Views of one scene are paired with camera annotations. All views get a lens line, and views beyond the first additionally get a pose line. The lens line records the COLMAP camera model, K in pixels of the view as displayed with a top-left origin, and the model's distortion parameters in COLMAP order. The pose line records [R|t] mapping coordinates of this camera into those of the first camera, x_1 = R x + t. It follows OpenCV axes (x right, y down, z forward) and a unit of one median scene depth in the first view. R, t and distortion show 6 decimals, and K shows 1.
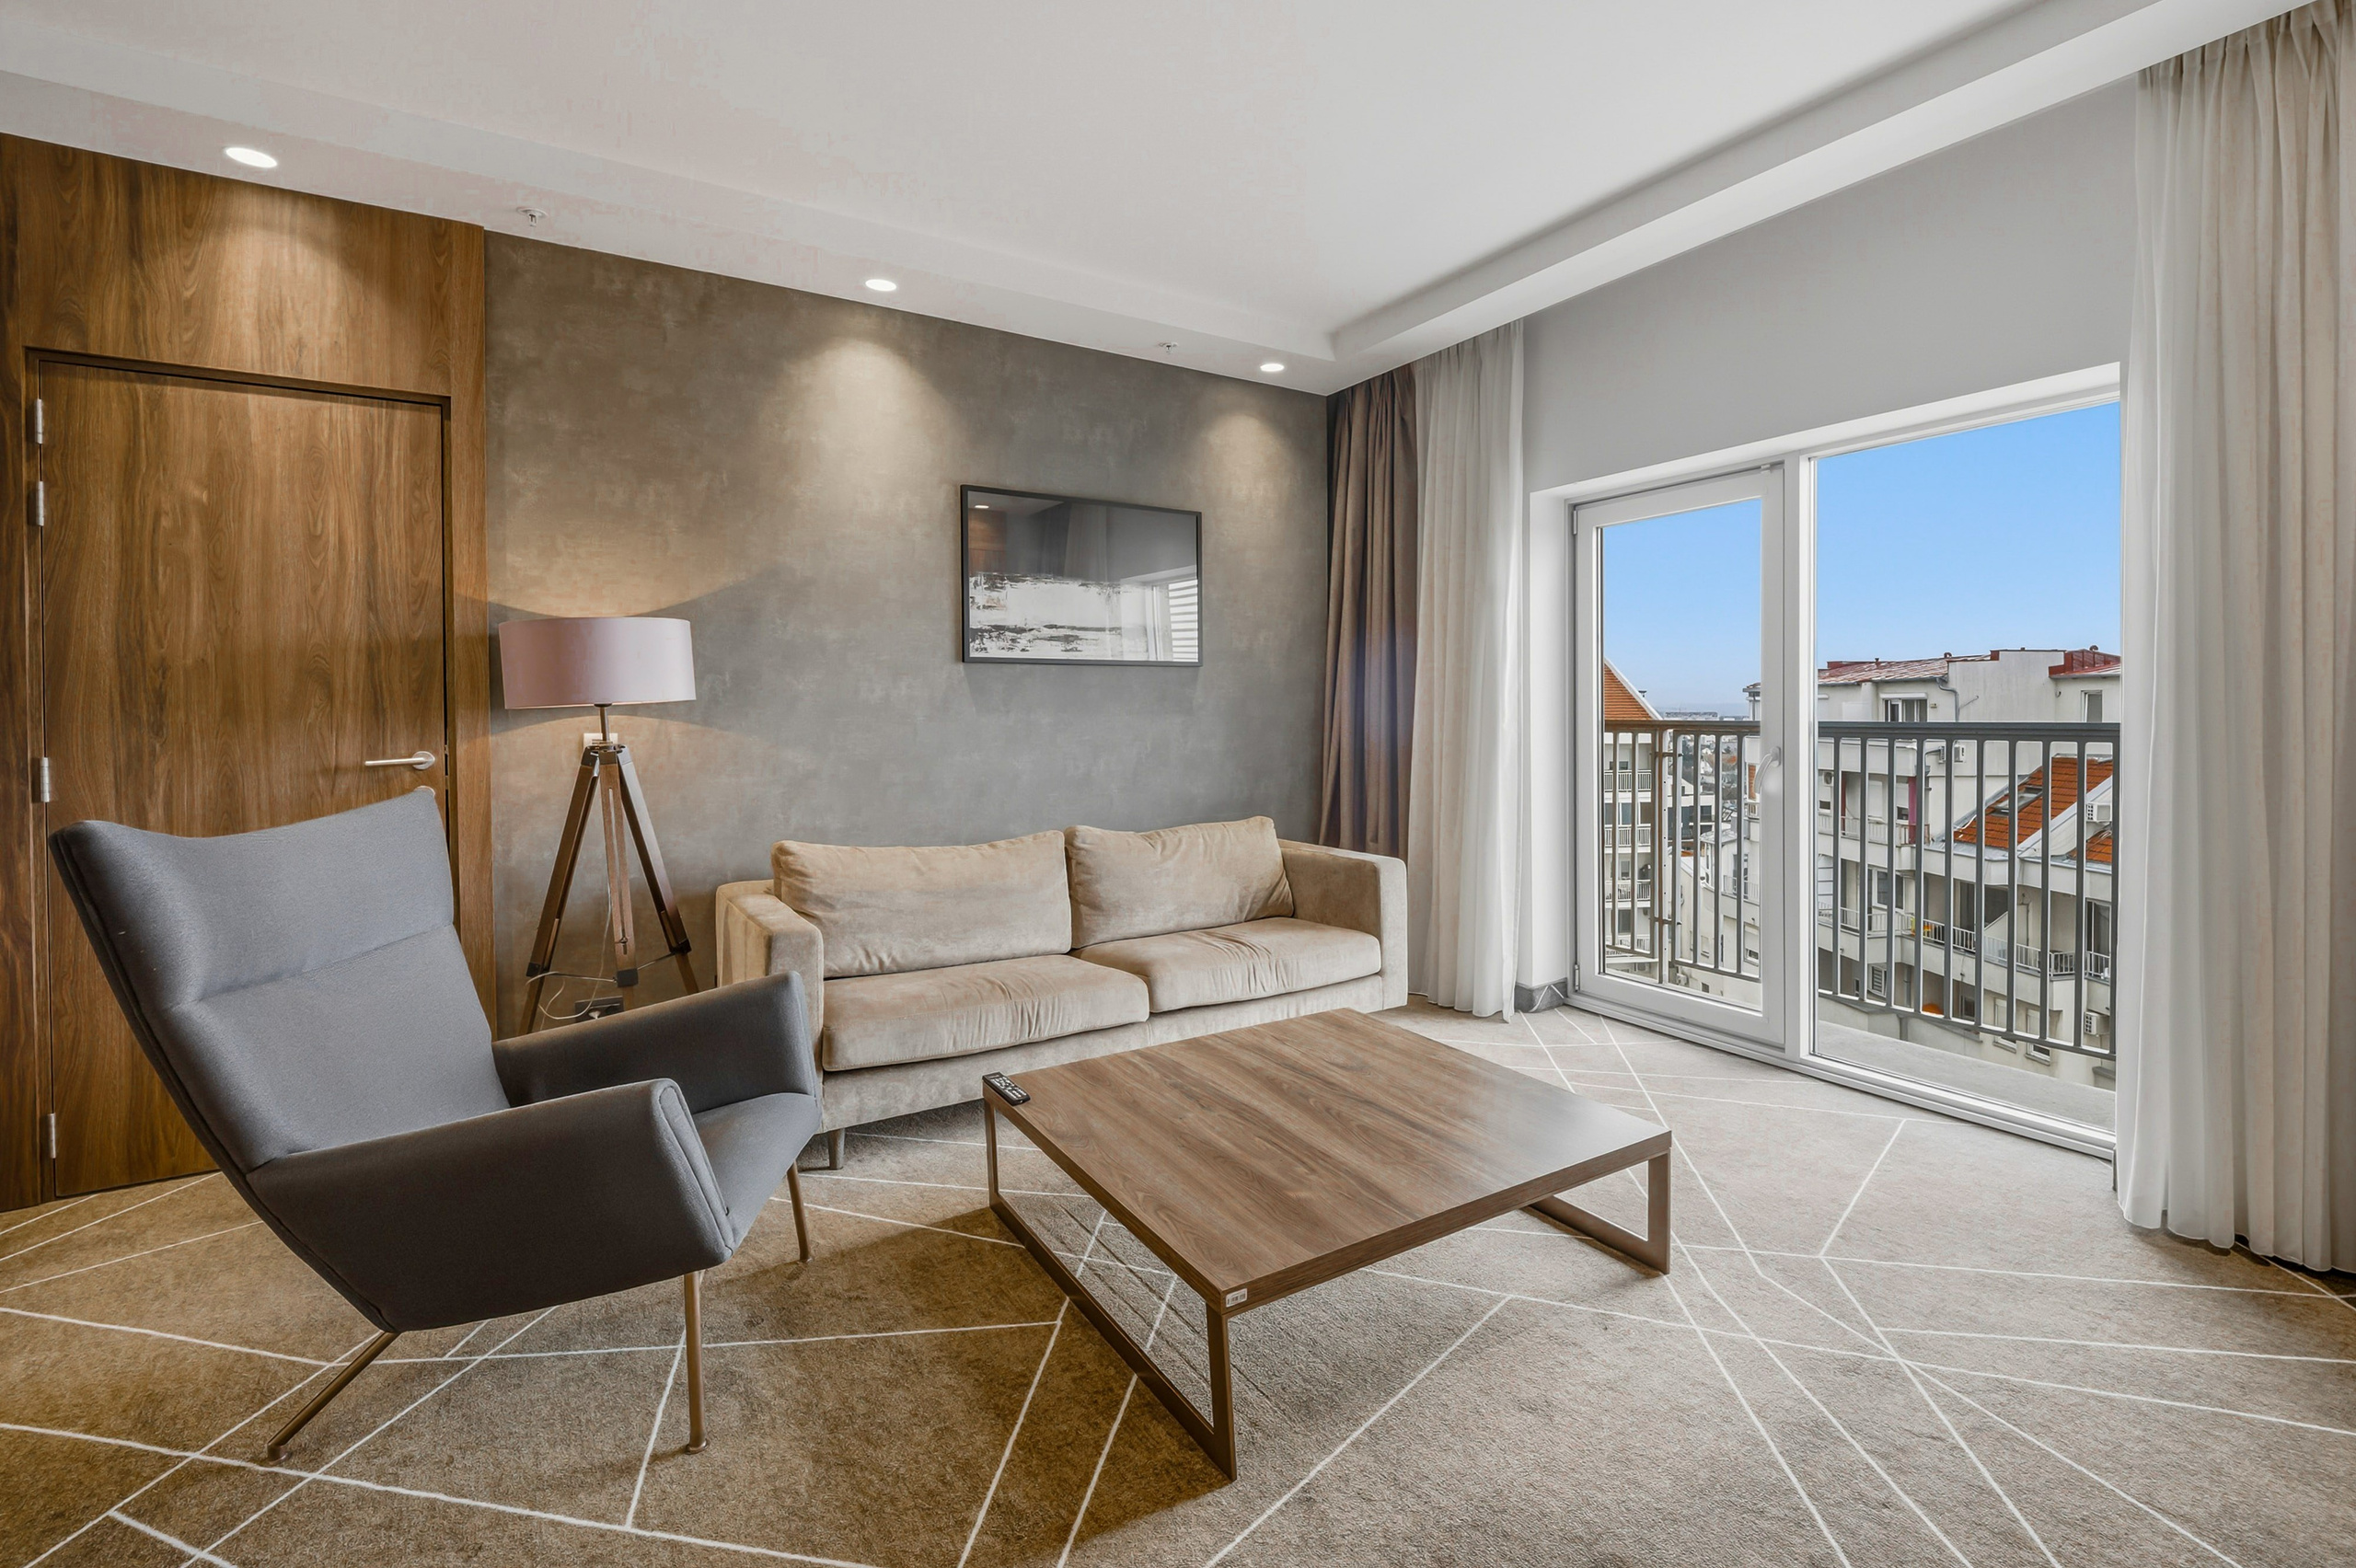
lens RADIAL K [[942.4, 0, 1178.0], [0, 942.4, 784.0], [0, 0, 1]] dist [-0.001647, -0.006323]
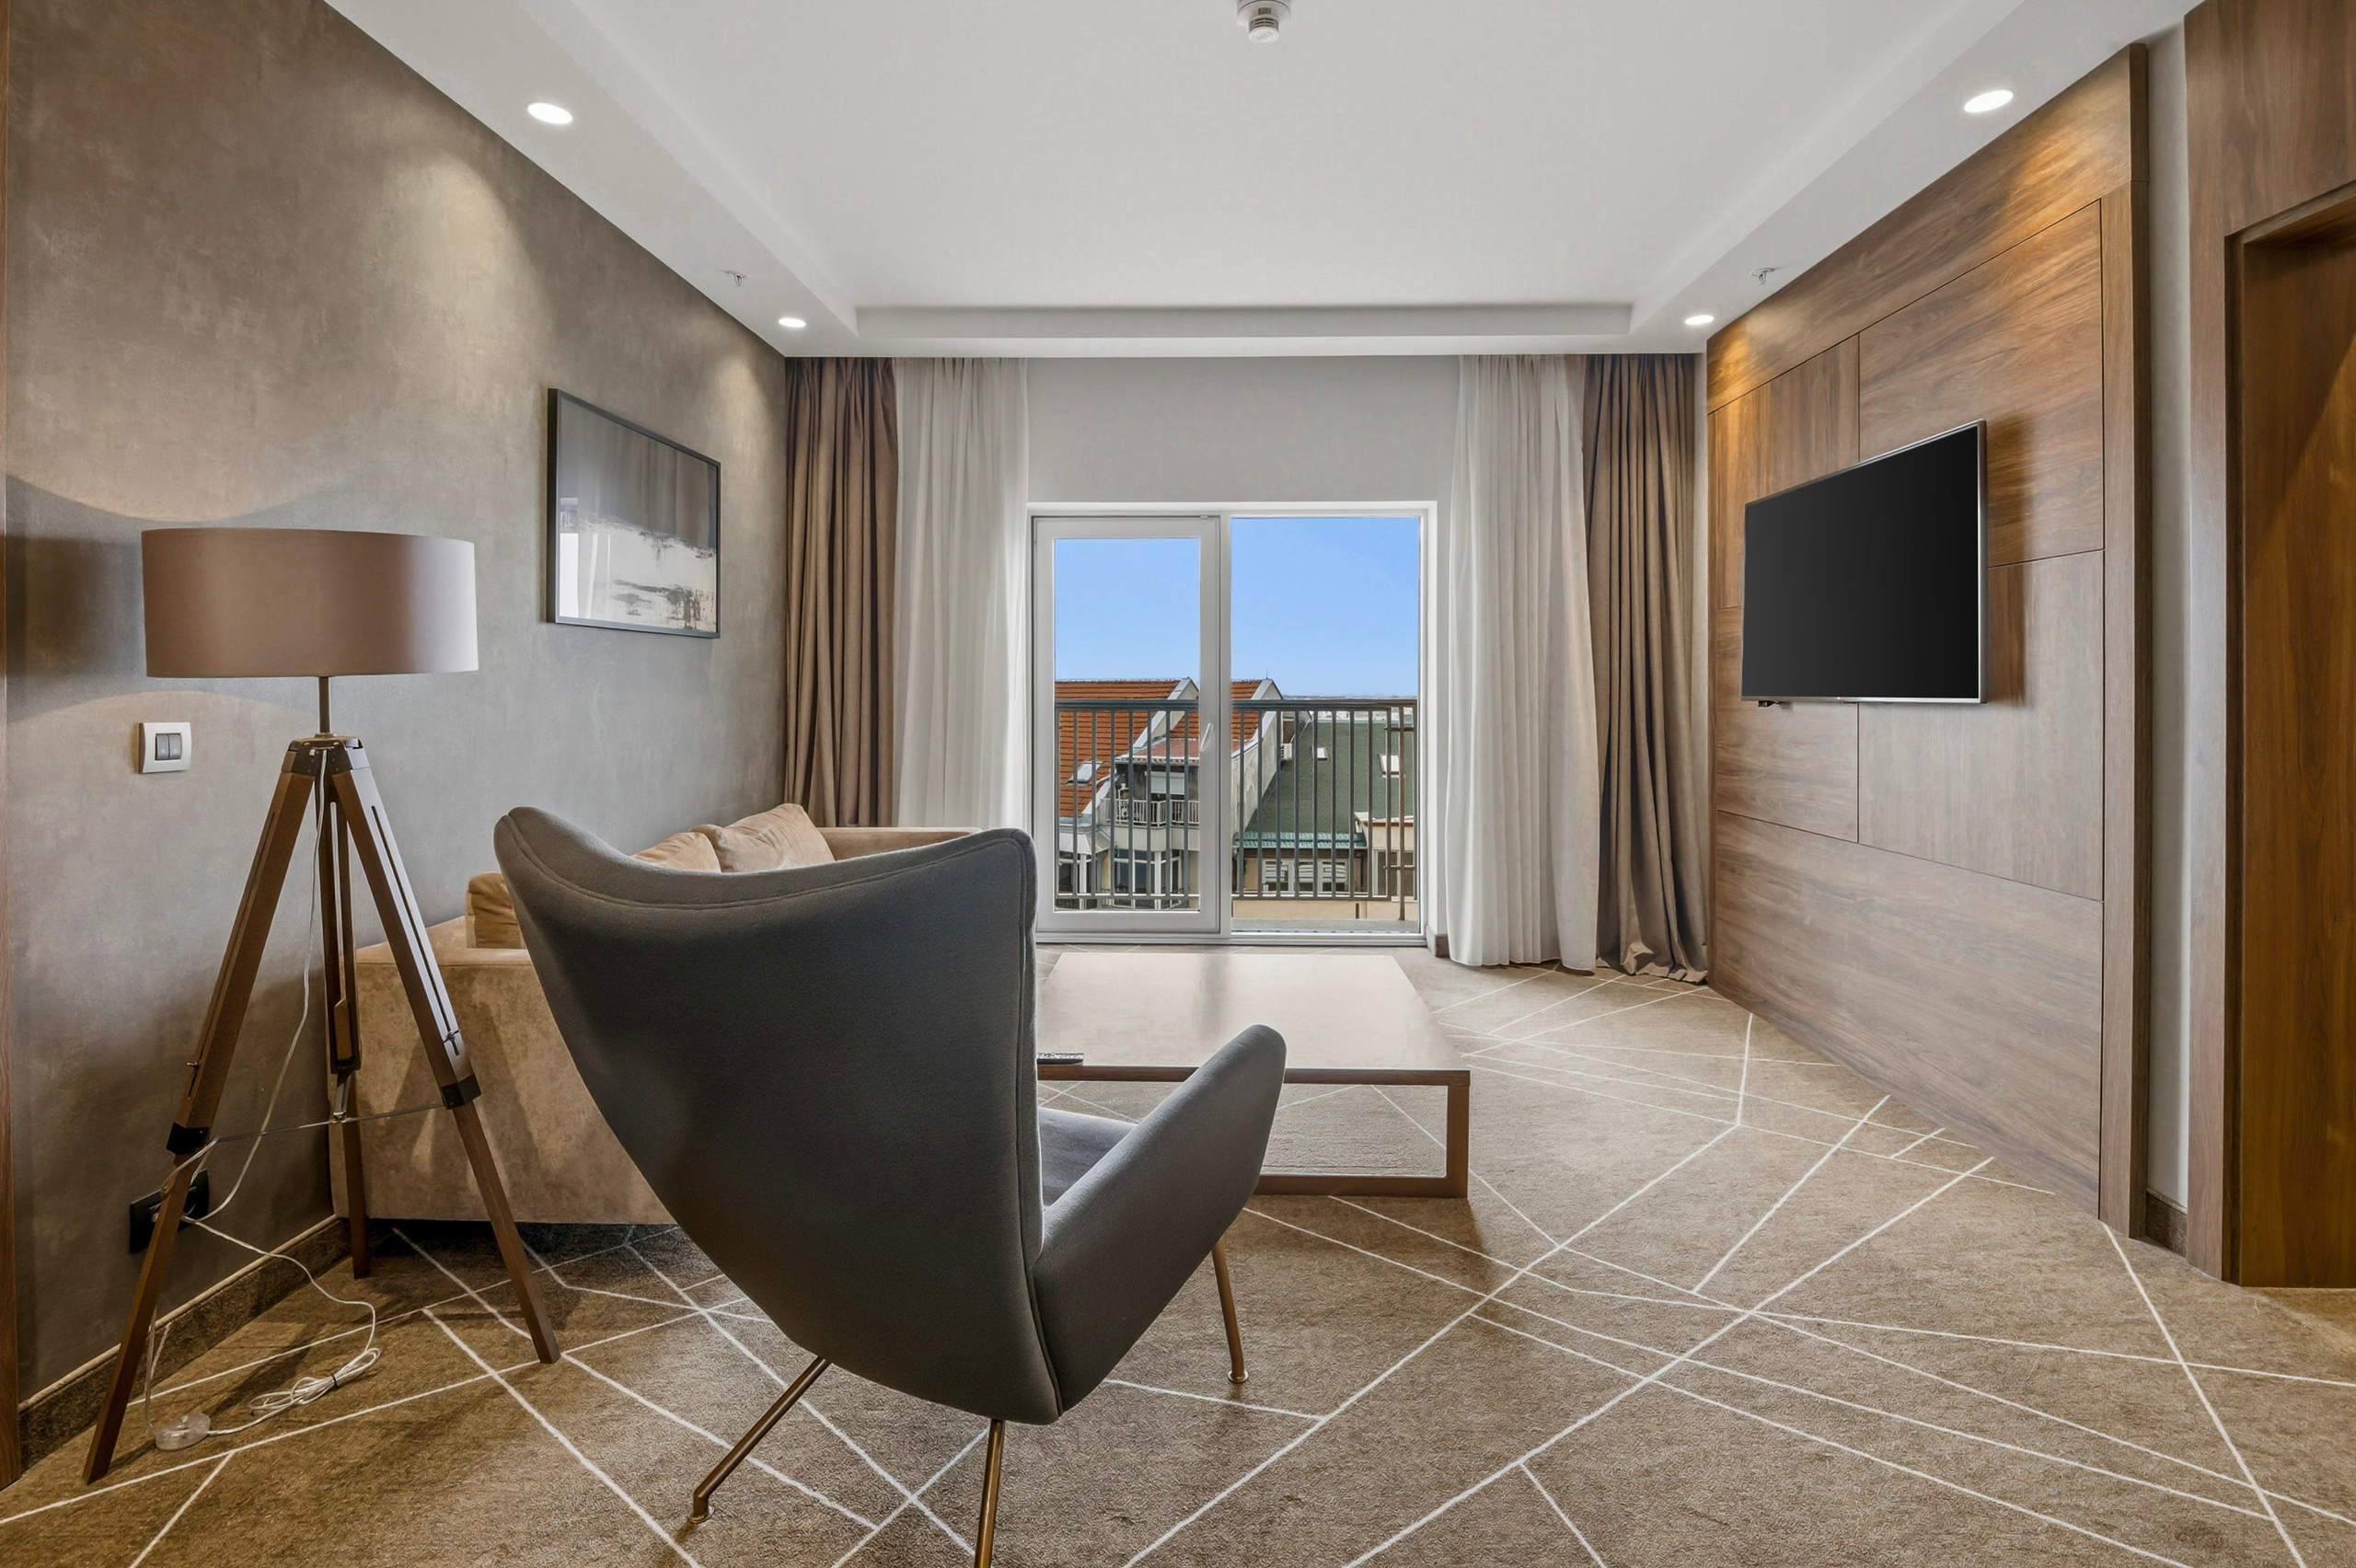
lens RADIAL K [[942.4, 0, 1178.0], [0, 942.4, 784.0], [0, 0, 1]] dist [-0.001647, -0.006323]
pose [[0.649610, -0.068332, 0.757191, -0.605486], [0.051476, 0.997620, 0.045867, -0.011089], [-0.758523, 0.009181, 0.651581, 0.155671]]
